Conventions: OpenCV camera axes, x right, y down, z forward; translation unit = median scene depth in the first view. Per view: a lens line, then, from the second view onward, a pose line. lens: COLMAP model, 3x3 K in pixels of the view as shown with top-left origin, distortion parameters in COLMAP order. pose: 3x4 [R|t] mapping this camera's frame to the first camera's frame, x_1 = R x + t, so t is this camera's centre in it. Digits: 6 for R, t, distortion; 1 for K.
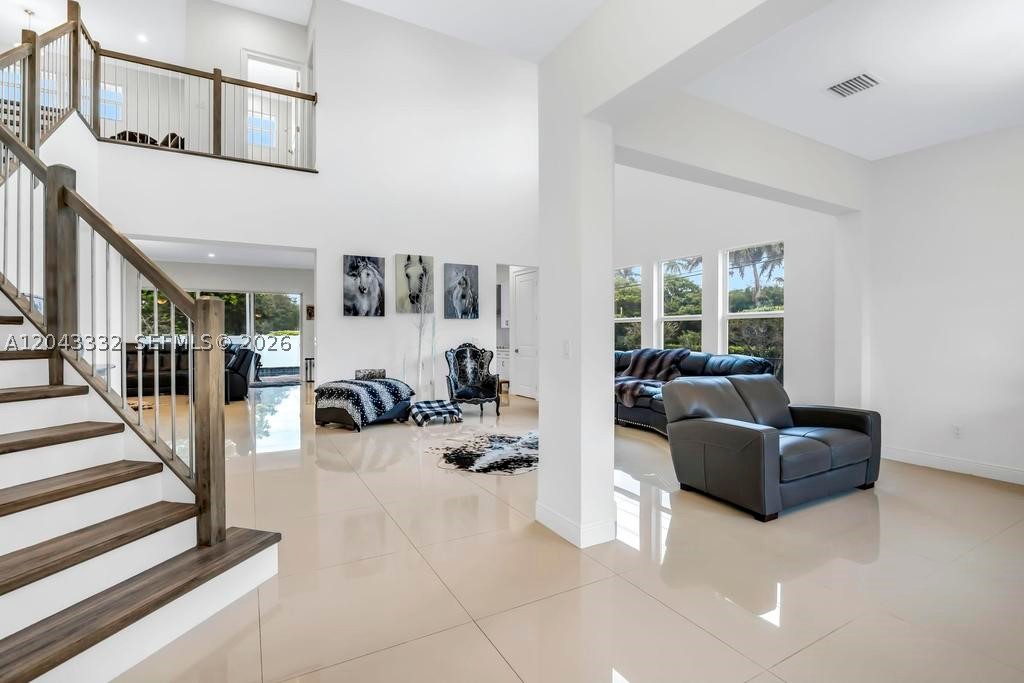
lens RADIAL K [[482.3, 0, 518.8], [0, 482.3, 335.3], [0, 0, 1]] dist [-0.019209, 0.002083]
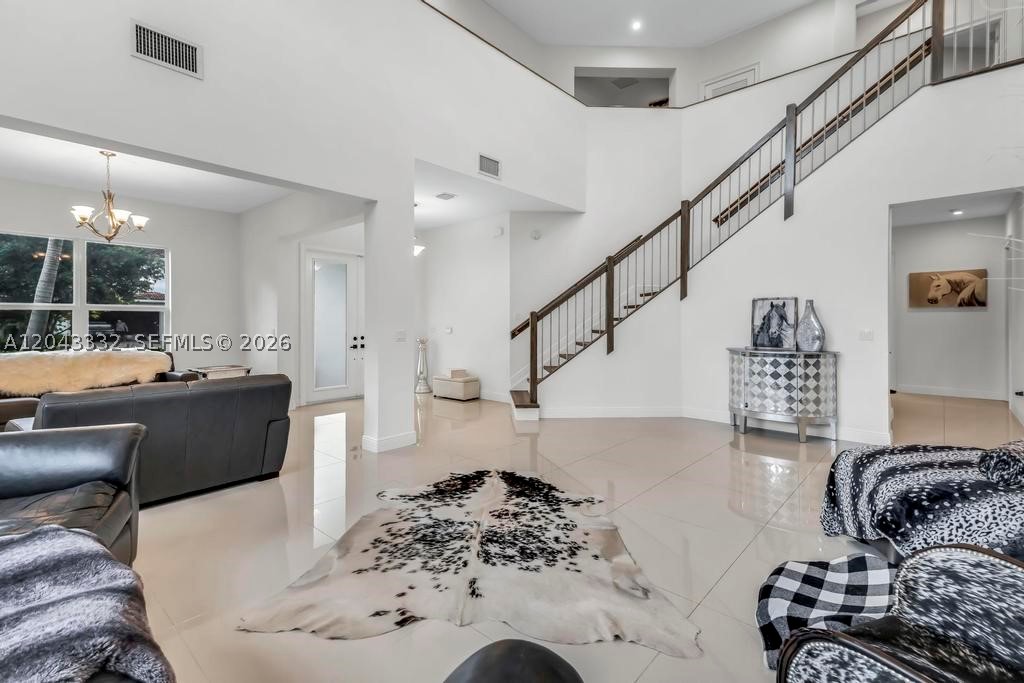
lens RADIAL K [[456.2, 0, 509.2], [0, 456.2, 326.9], [0, 0, 1]] dist [0.042022, -0.000155]
pose [[-0.952755, 0.003057, -0.303726, 0.086176], [-0.000017, 0.999949, 0.010117, -0.006747], [0.303741, 0.009644, -0.952706, 1.087597]]
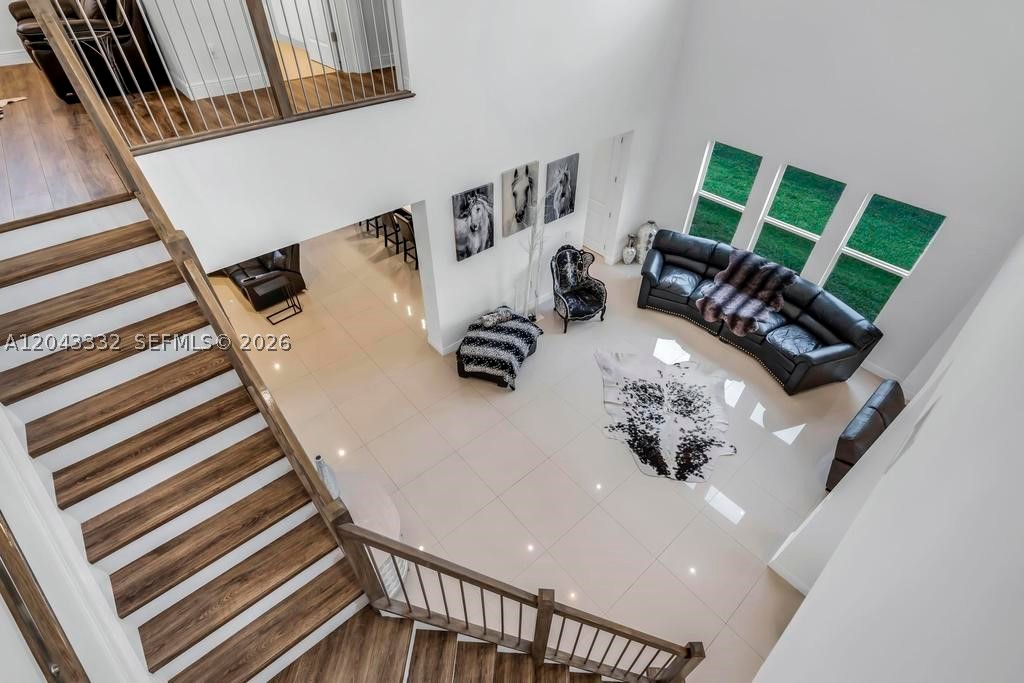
lens RADIAL K [[482.3, 0, 517.6], [0, 482.3, 339.2], [0, 0, 1]] dist [-0.019209, 0.002083]
pose [[0.979927, -0.117592, 0.160982, -0.394091], [-0.020783, 0.742847, 0.669138, -0.502869], [-0.198271, -0.659052, 0.725492, 0.225098]]
